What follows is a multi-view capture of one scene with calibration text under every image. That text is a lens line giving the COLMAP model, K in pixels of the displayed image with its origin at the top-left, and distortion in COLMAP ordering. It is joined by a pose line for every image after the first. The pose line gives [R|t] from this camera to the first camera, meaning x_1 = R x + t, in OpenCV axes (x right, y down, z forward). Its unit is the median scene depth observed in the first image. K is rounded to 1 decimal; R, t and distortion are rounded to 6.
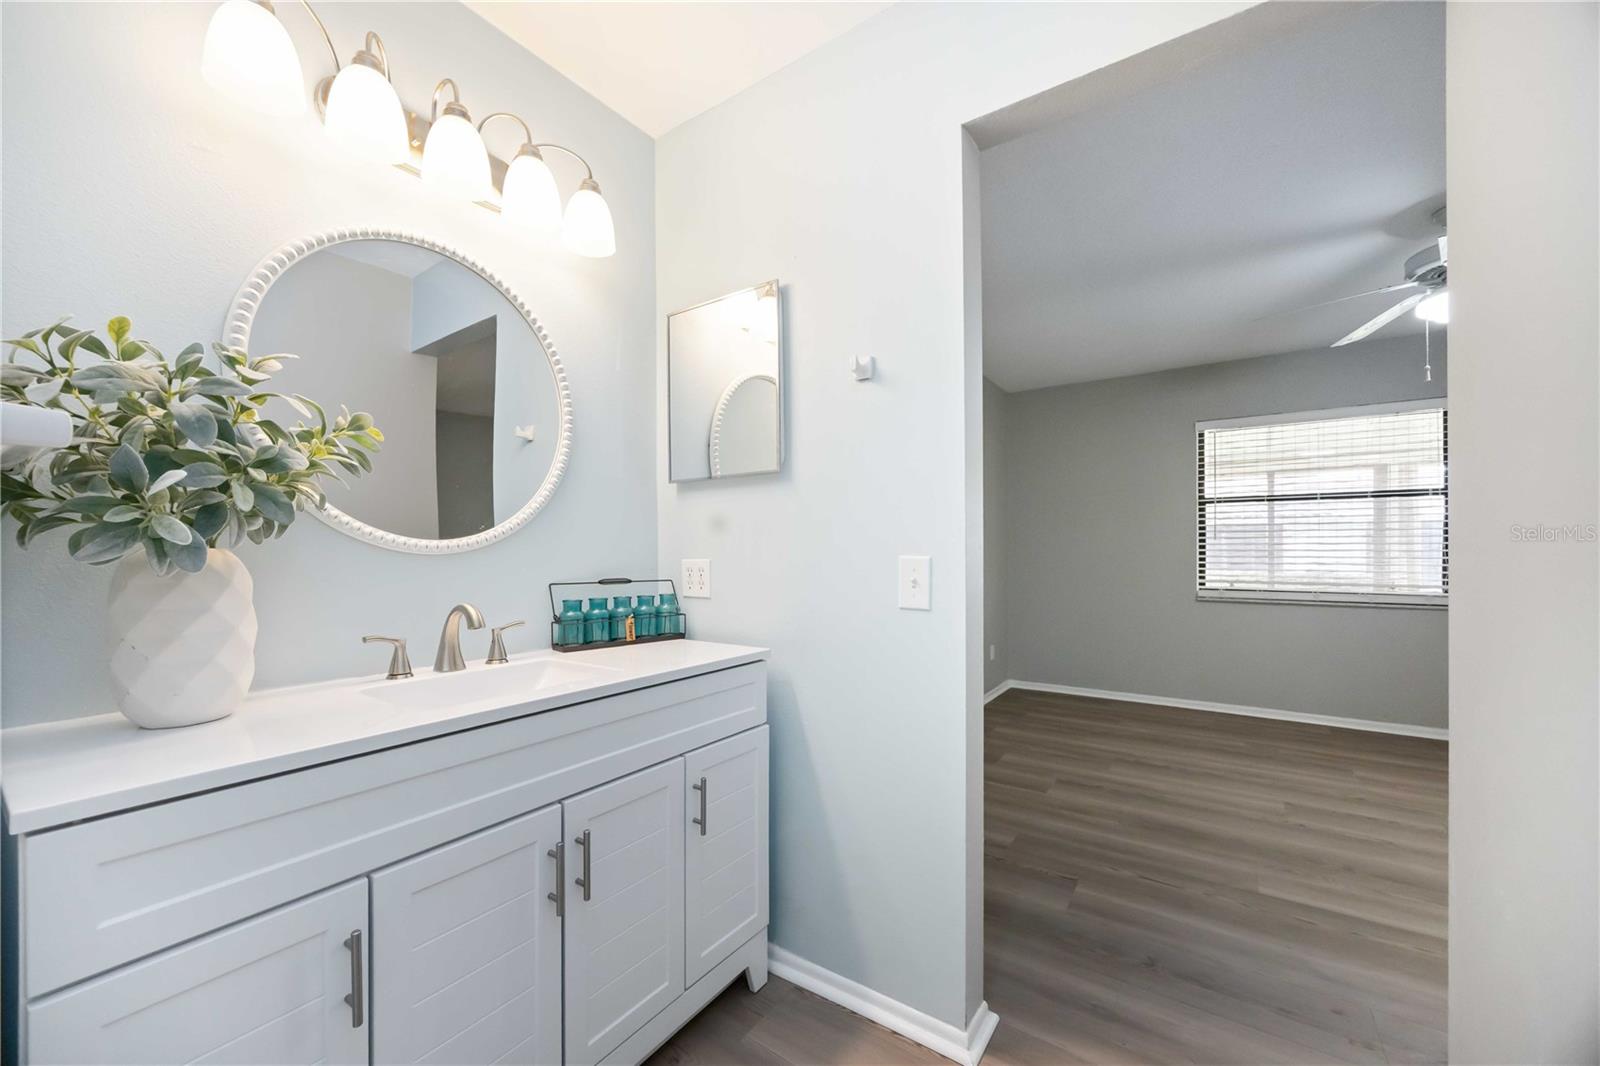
lens RADIAL K [[610.5, 0, 793.7], [0, 610.5, 535.1], [0, 0, 1]] dist [-0.005612, 0.001001]
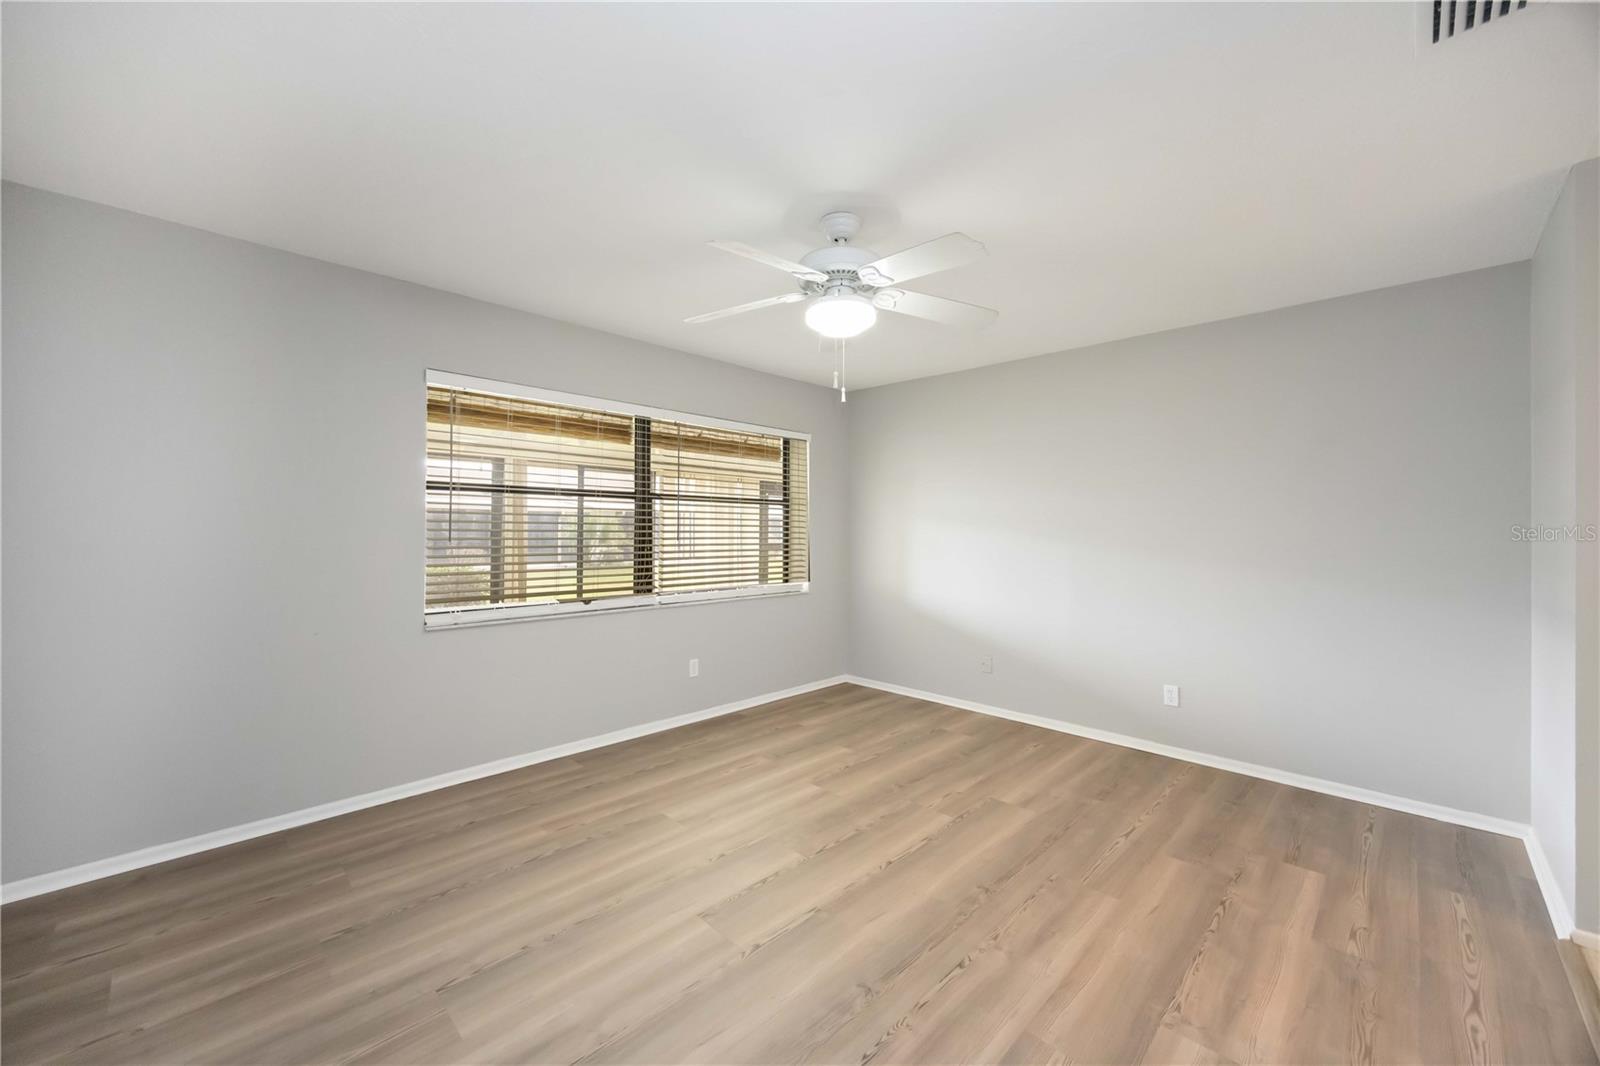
lens RADIAL K [[610.5, 0, 793.4], [0, 610.5, 534.9], [0, 0, 1]] dist [-0.005612, 0.001001]
pose [[0.171595, -0.006583, 0.985146, 0.082059], [-0.025595, 0.999610, 0.011137, -0.023759], [-0.984835, -0.027126, 0.171360, 0.606415]]
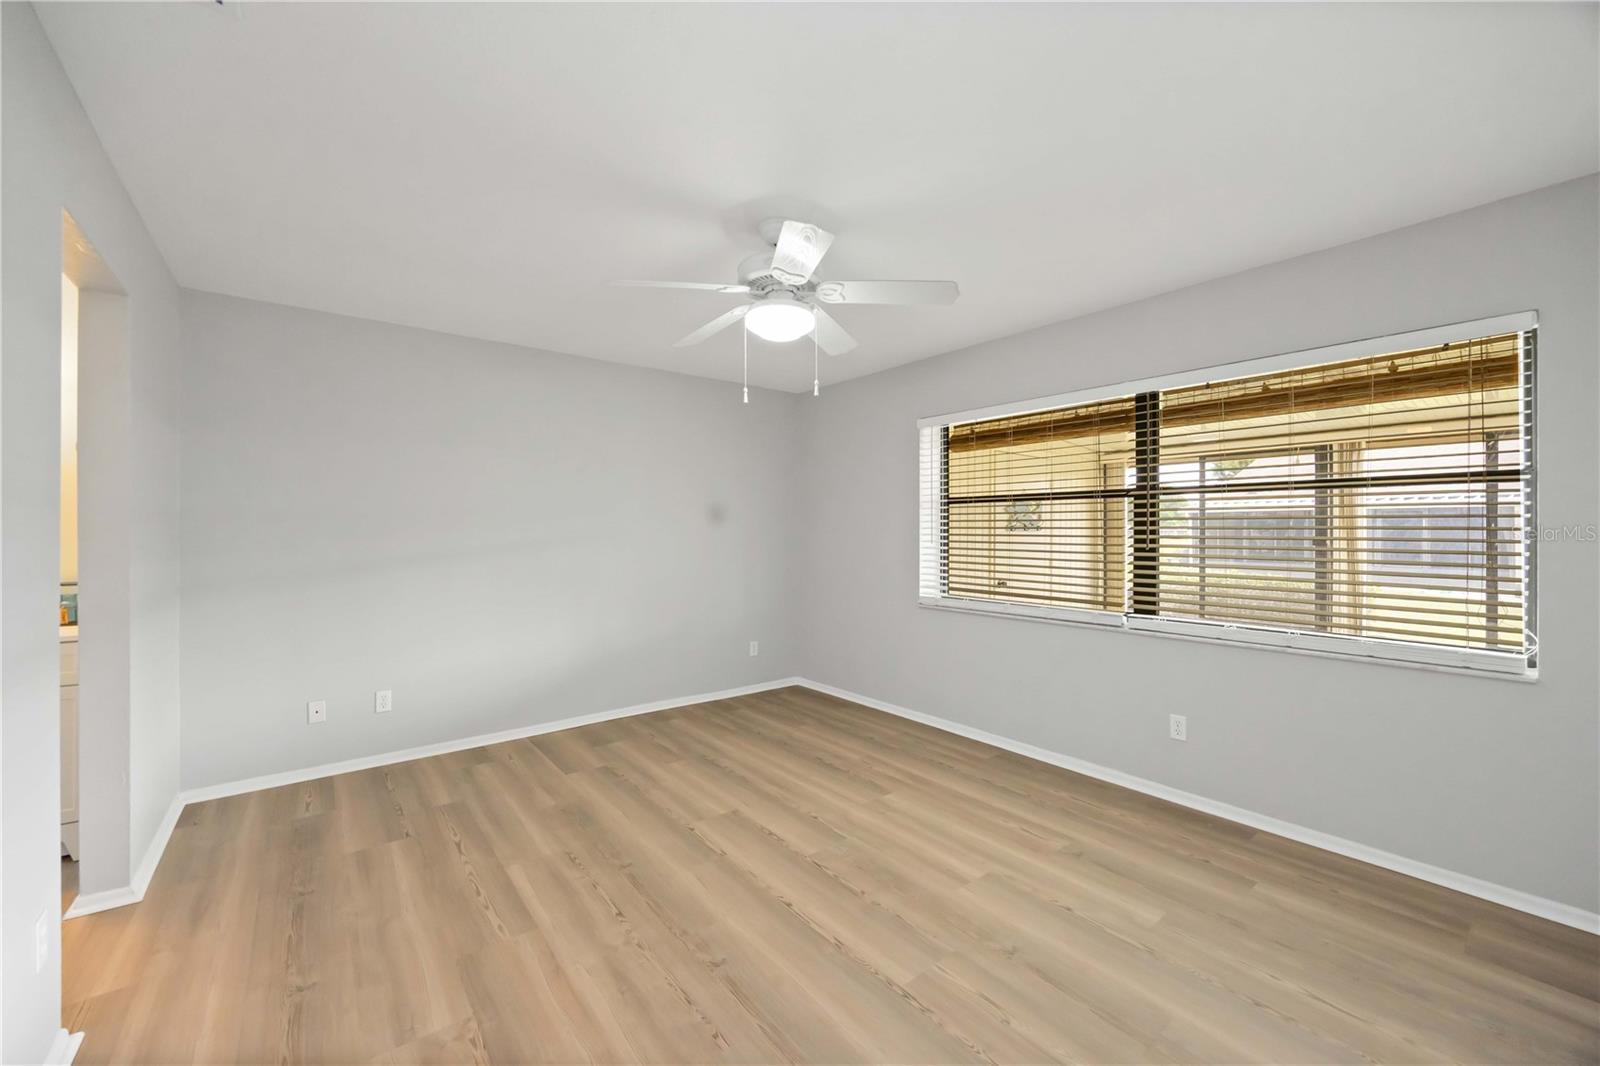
lens RADIAL K [[610.5, 0, 791.1], [0, 610.5, 541.9], [0, 0, 1]] dist [-0.005612, 0.001001]
pose [[0.959965, 0.008417, -0.279995, 0.925054], [0.001489, 0.999381, 0.035148, -0.035429], [0.280117, -0.034158, 0.959358, 0.045675]]
